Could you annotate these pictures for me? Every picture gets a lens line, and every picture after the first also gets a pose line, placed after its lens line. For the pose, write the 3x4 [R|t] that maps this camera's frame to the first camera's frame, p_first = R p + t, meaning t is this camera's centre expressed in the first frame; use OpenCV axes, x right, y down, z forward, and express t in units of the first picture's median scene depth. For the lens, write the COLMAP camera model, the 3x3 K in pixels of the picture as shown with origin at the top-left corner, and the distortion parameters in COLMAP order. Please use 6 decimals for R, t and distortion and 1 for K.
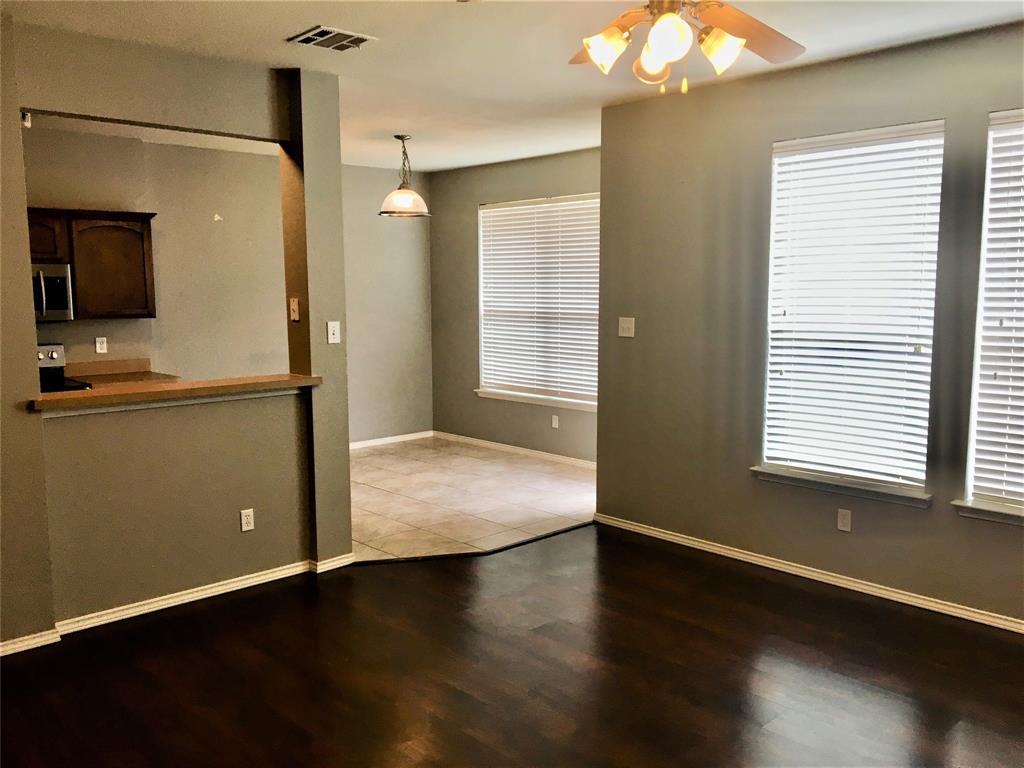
lens RADIAL K [[854.4, 0, 512.0], [0, 854.4, 384.0], [0, 0, 1]] dist [0.088248, -0.189138]
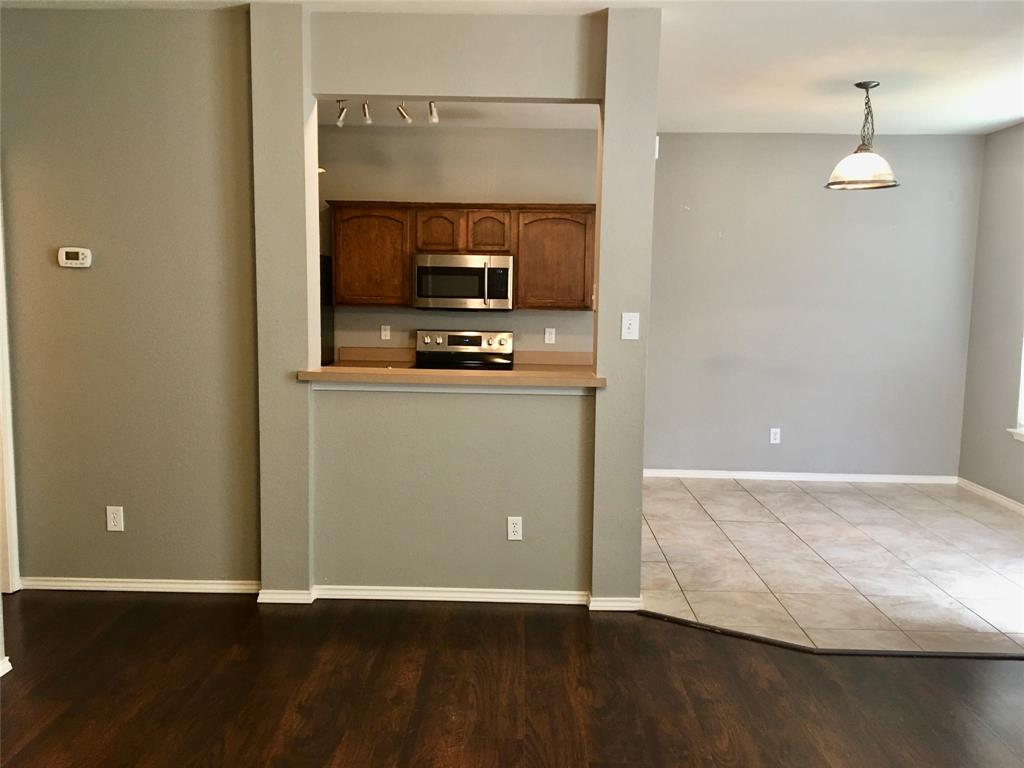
lens RADIAL K [[854.4, 0, 512.0], [0, 854.4, 384.0], [0, 0, 1]] dist [0.088248, -0.189138]
pose [[0.707260, 0.090933, -0.701081, 0.233947], [-0.100263, 0.994571, 0.027853, -0.013031], [0.699807, 0.050594, 0.712538, 0.270256]]
